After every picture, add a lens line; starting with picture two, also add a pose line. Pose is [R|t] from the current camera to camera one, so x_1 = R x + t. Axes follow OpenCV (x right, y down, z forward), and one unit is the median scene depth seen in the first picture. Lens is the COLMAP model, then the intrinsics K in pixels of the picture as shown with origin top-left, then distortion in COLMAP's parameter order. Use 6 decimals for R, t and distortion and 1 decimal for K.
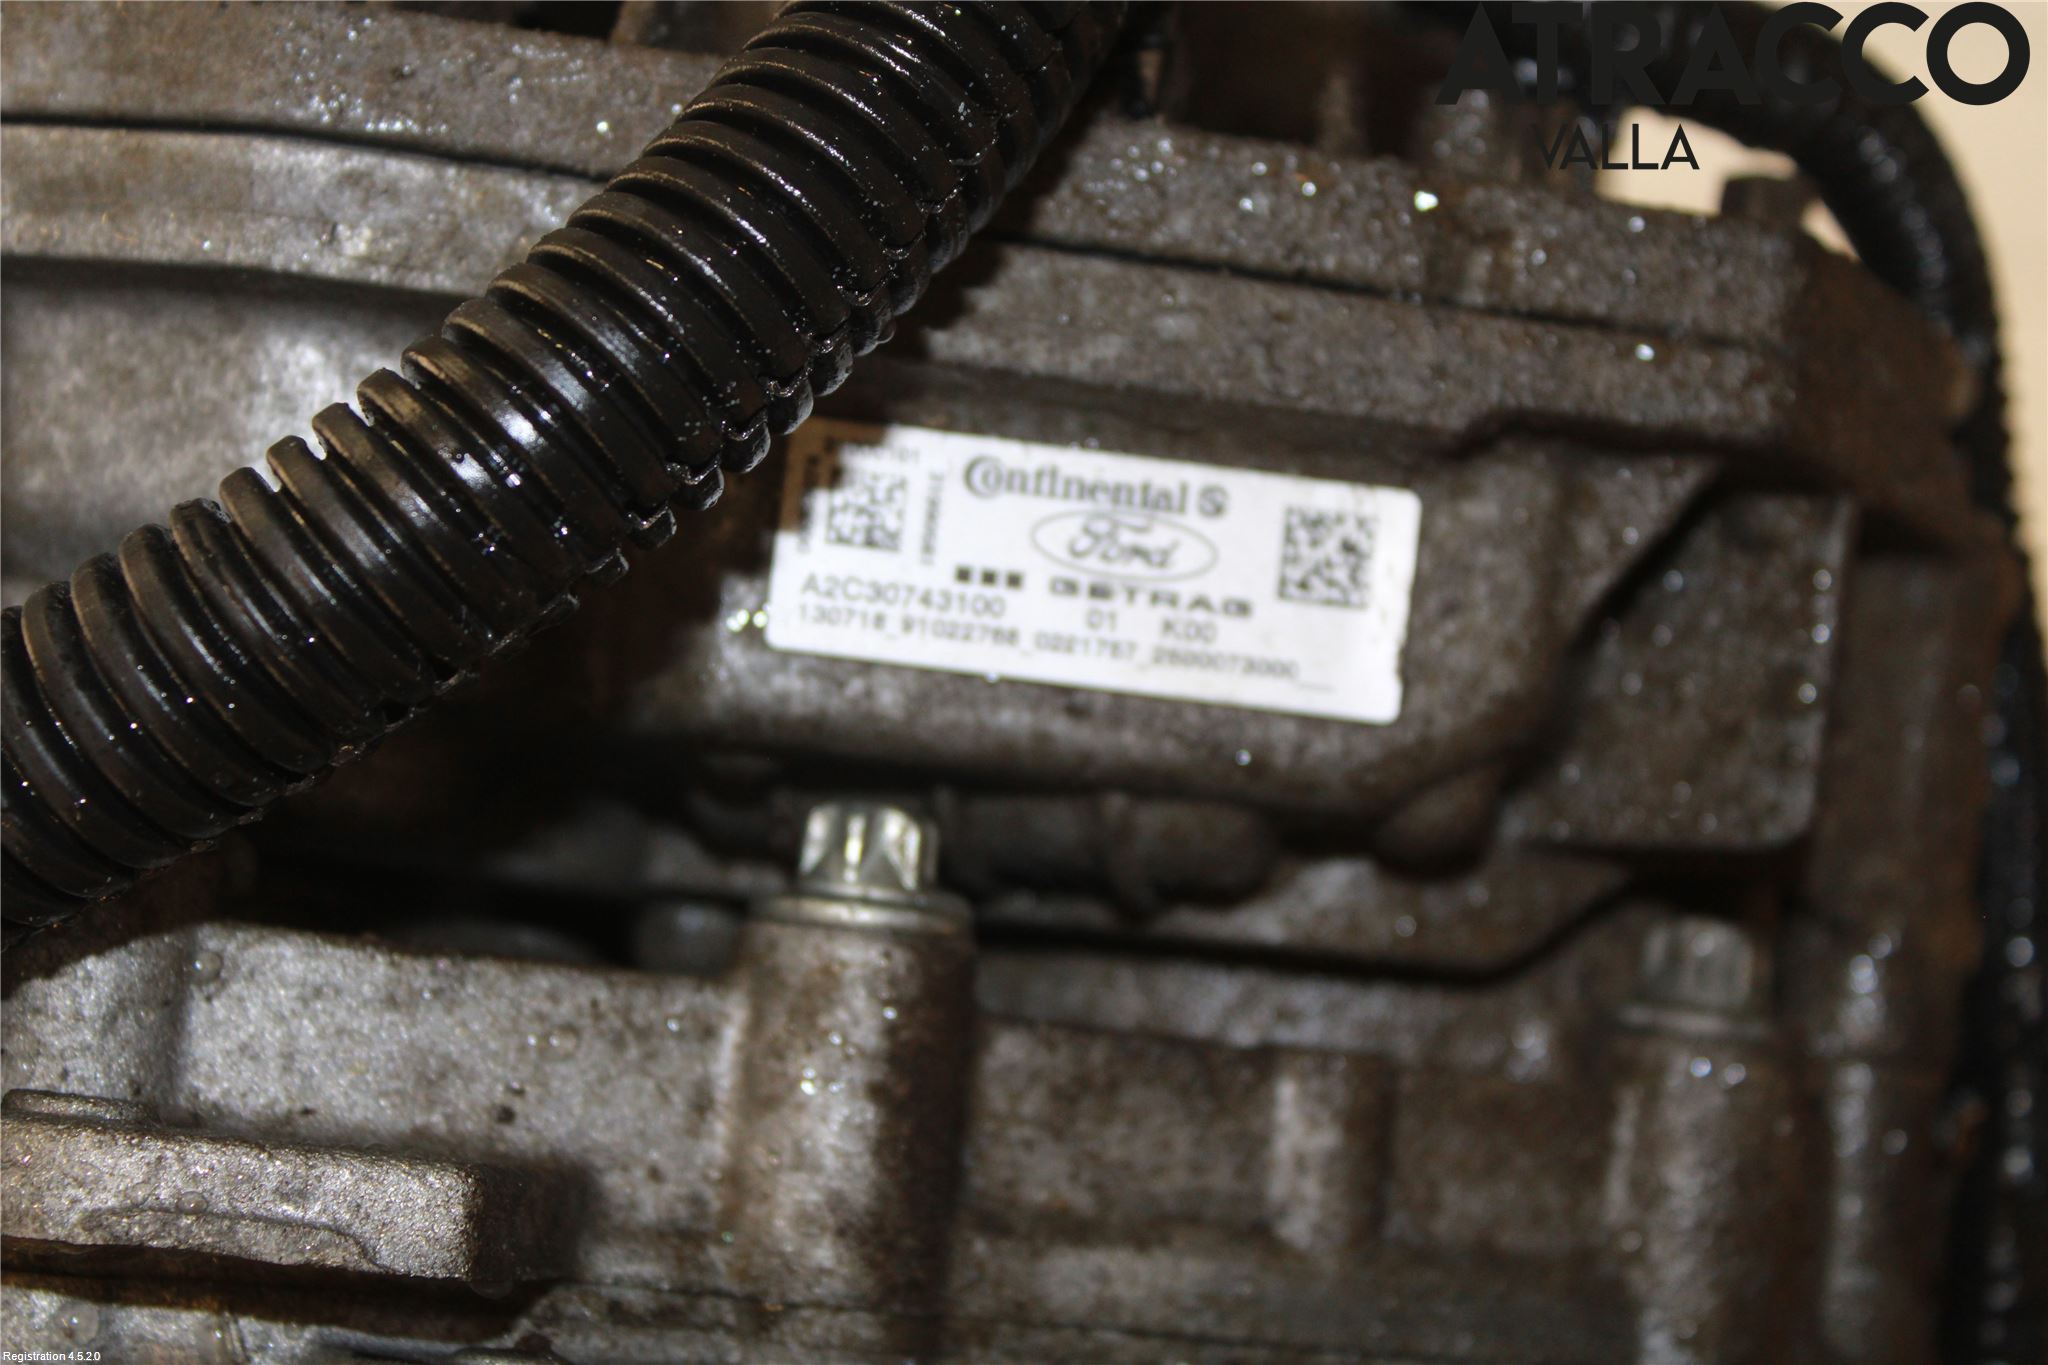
lens RADIAL K [[4255.6, 0, 1022.8], [0, 4255.6, 682.4], [0, 0, 1]] dist [0.099079, 0.000000]
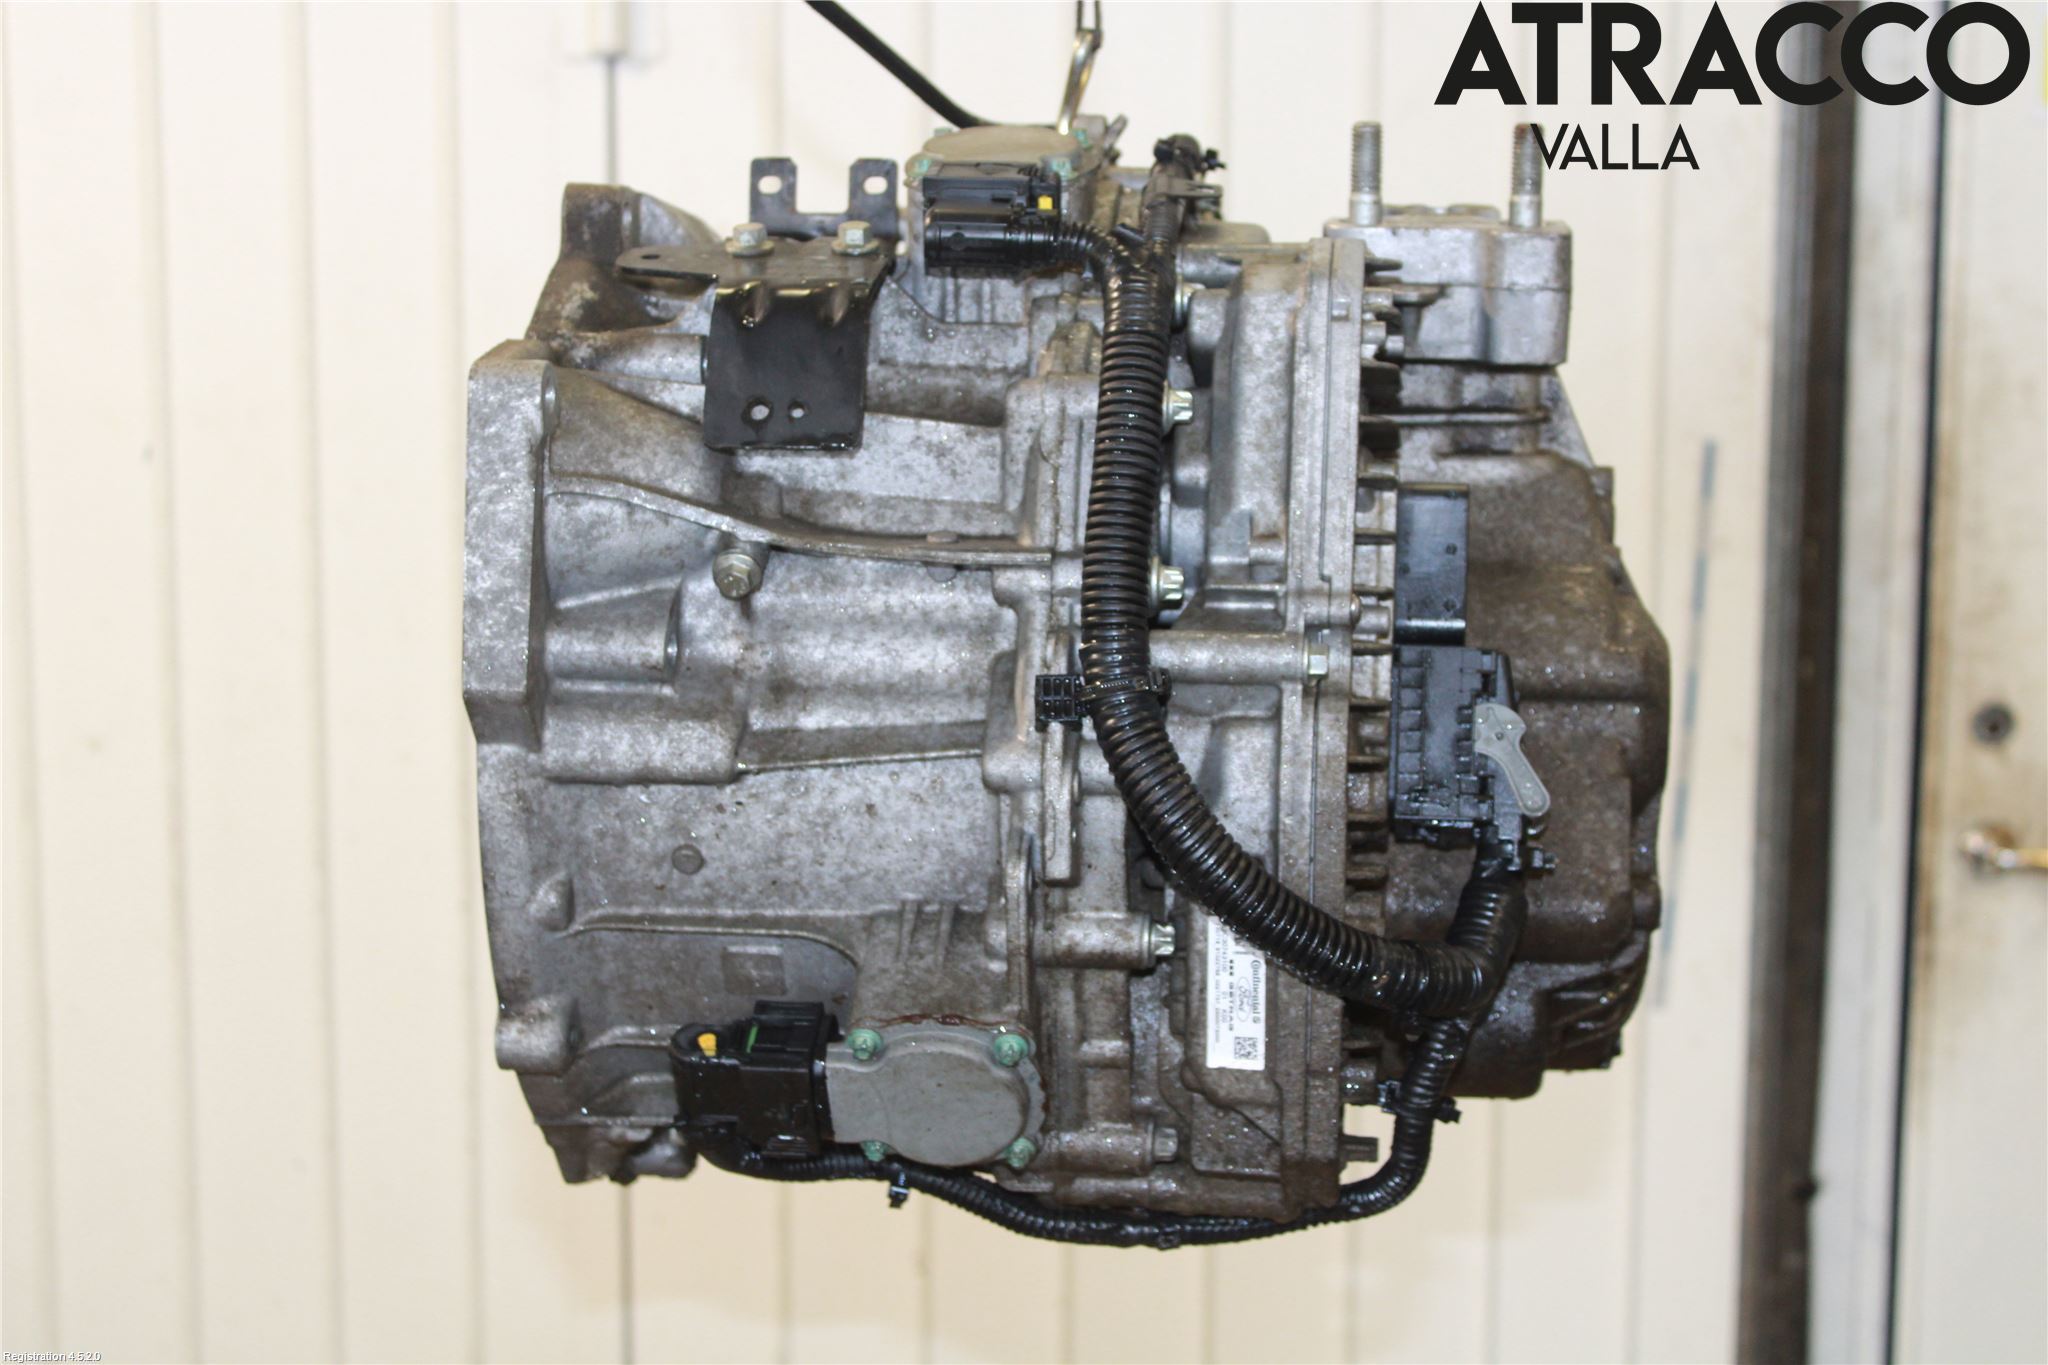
lens RADIAL K [[3789.5, 0, 1028.7], [0, 3789.5, 700.5], [0, 0, 1]] dist [0.012611, 0.000000]
pose [[0.089045, 0.994911, 0.047144, -0.443604], [-0.974824, 0.077337, 0.209133, -0.604473], [0.204423, -0.064579, 0.976750, -2.526715]]
